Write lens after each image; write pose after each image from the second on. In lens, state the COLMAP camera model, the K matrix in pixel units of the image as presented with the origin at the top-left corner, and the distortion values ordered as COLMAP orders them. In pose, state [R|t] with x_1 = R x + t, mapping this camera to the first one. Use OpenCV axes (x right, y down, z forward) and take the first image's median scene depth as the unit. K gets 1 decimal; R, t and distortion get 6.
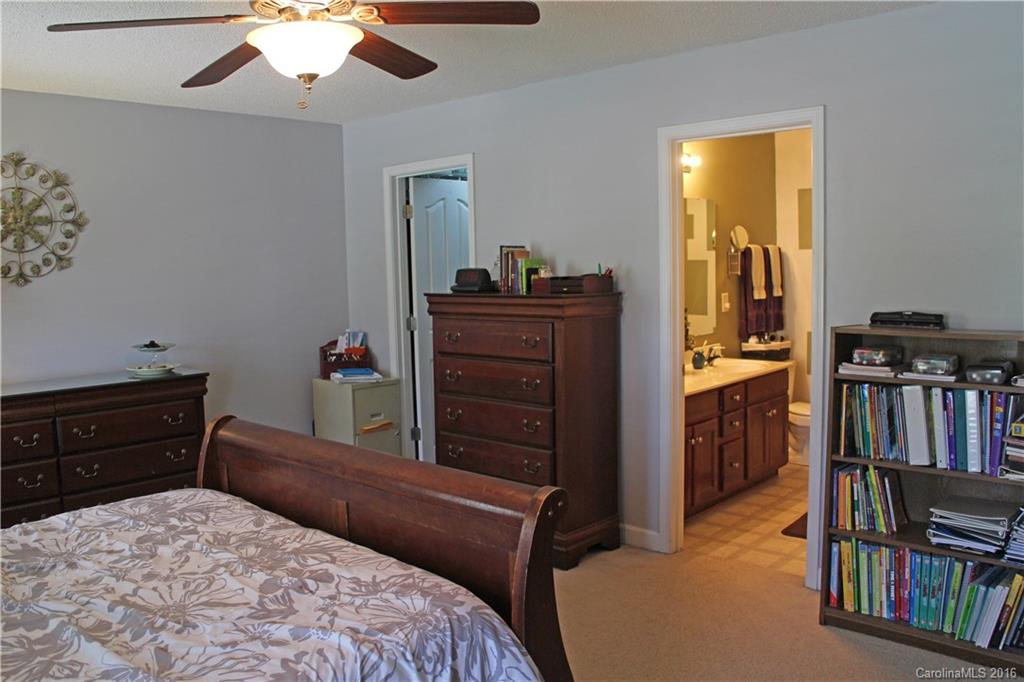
lens RADIAL K [[844.2, 0, 516.0], [0, 844.2, 336.9], [0, 0, 1]] dist [-0.150703, 0.111965]
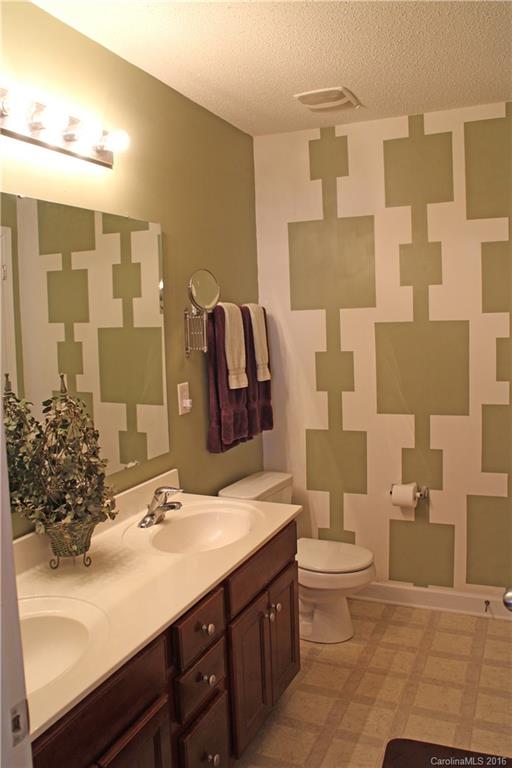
lens RADIAL K [[633.2, 0, 256.2], [0, 633.2, 382.1], [0, 0, 1]] dist [-0.150703, 0.111965]
pose [[0.943844, -0.032303, 0.328808, 0.147950], [0.032910, 0.999451, 0.003720, -0.051767], [-0.328747, 0.007310, 0.944390, 0.544972]]
